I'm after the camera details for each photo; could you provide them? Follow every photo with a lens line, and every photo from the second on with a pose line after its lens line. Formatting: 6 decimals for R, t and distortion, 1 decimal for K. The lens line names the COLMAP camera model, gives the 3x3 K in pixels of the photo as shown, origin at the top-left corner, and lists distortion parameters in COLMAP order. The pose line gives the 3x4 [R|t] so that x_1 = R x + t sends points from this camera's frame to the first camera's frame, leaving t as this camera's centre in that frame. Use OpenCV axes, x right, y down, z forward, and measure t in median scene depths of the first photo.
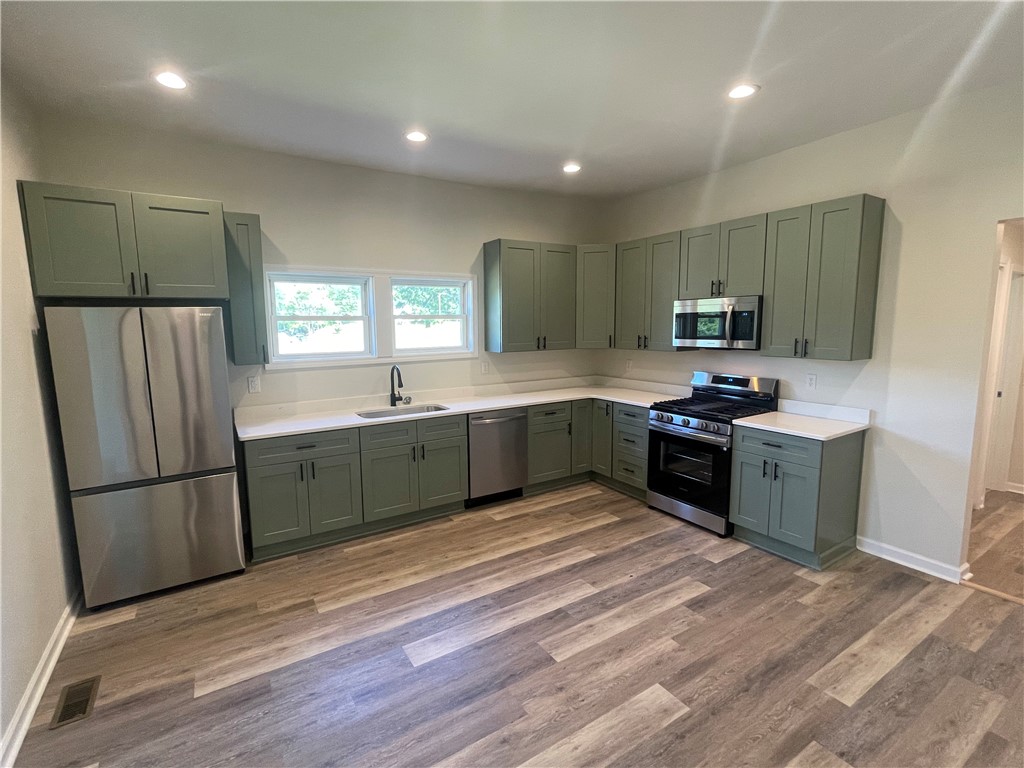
lens RADIAL K [[470.9, 0, 506.6], [0, 470.9, 380.7], [0, 0, 1]] dist [-0.000115, -0.000232]
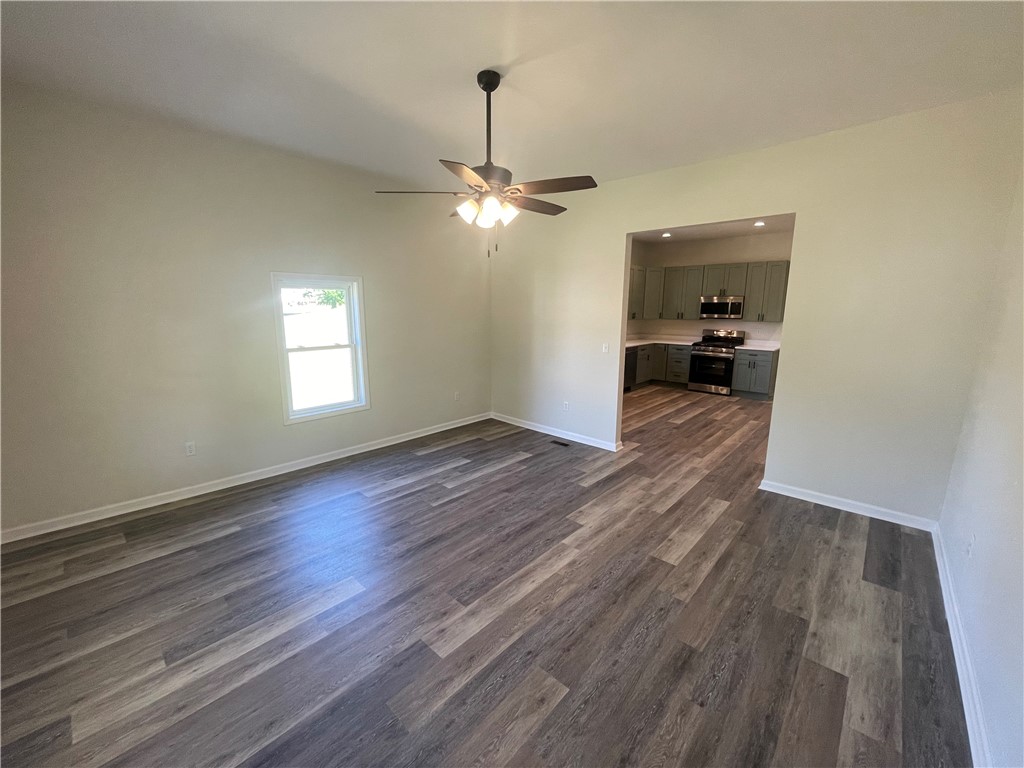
lens RADIAL K [[415.9, 0, 504.8], [0, 415.9, 380.5], [0, 0, 1]] dist [-0.000532, -0.000090]
pose [[0.961077, -0.029280, 0.274726, -1.083541], [0.014135, 0.998277, 0.056944, 0.099114], [-0.275920, -0.050844, 0.959835, -0.650735]]
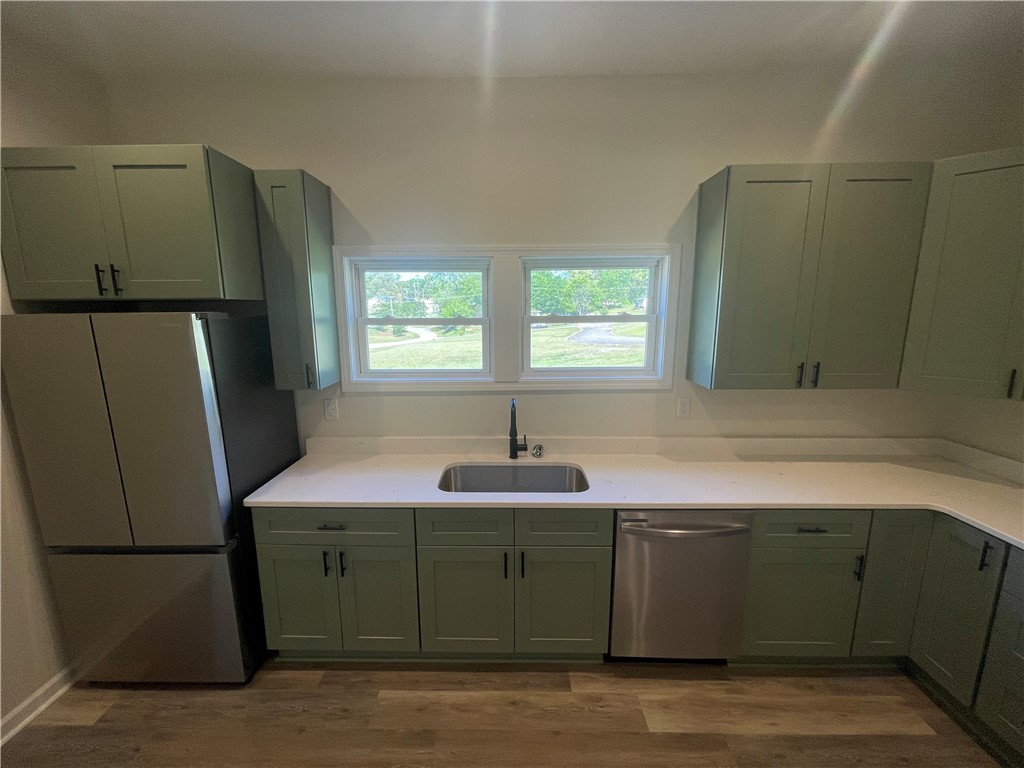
lens RADIAL K [[415.9, 0, 504.8], [0, 415.9, 380.5], [0, 0, 1]] dist [-0.000532, -0.000090]
pose [[0.838475, 0.099156, -0.535843, 0.047022], [-0.071916, 0.994840, 0.071558, -0.093651], [0.540173, -0.021464, 0.841280, 0.519316]]
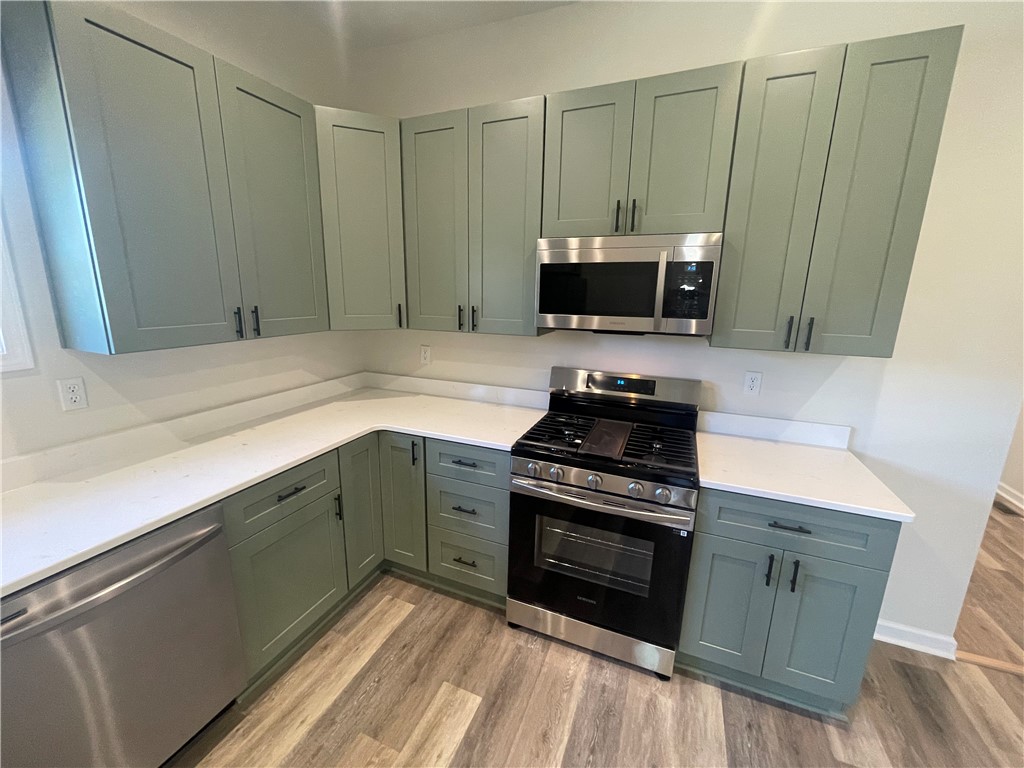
lens RADIAL K [[415.9, 0, 504.8], [0, 415.9, 380.5], [0, 0, 1]] dist [-0.000532, -0.000090]
pose [[0.820531, -0.100889, 0.562628, 0.054677], [0.044959, 0.992642, 0.112430, -0.067876], [-0.569831, -0.066957, 0.819029, 0.635037]]
